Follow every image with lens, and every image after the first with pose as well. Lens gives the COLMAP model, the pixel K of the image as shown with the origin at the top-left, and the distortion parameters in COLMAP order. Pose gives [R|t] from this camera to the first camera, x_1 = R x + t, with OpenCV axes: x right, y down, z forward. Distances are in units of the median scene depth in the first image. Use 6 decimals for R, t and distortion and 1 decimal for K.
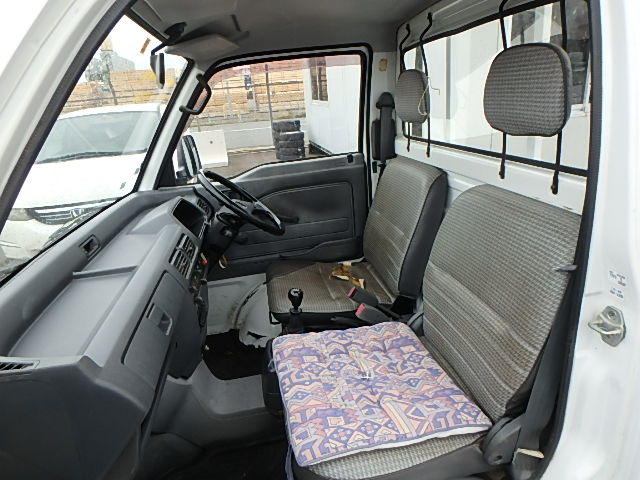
lens RADIAL K [[402.6, 0, 320.7], [0, 402.6, 232.1], [0, 0, 1]] dist [-0.019516, -0.000139]
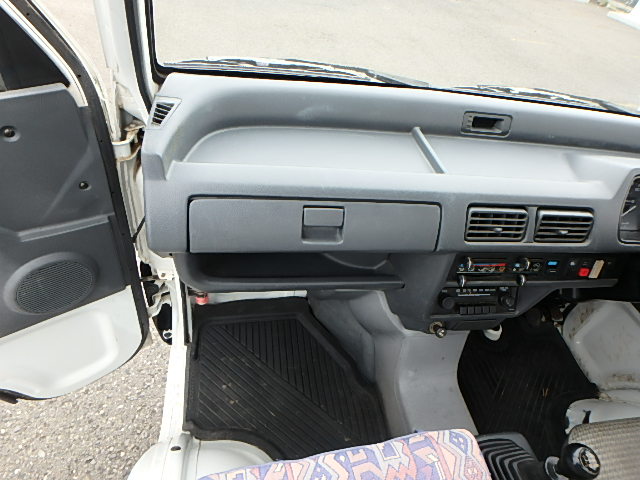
lens RADIAL K [[393.8, 0, 320.0], [0, 393.8, 240.0], [0, 0, 1]] dist [-0.002519, 0.000544]
pose [[-0.022387, 0.727967, -0.685247, 0.073190], [-0.467277, 0.598324, 0.650891, -0.157789], [0.883827, 0.334772, 0.326768, 0.539779]]
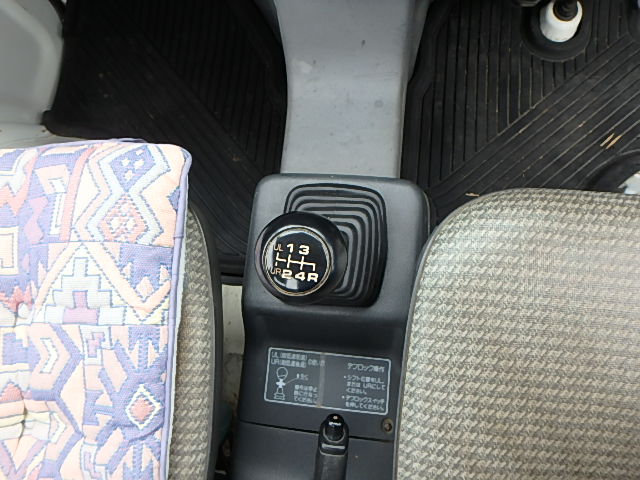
lens RADIAL K [[402.6, 0, 320.7], [0, 402.6, 232.1], [0, 0, 1]] dist [-0.019516, -0.000139]
pose [[-0.247916, 0.964779, -0.087969, -0.061333], [-0.176940, 0.044183, 0.983229, -0.004184], [0.952486, 0.259324, 0.159755, 1.041634]]
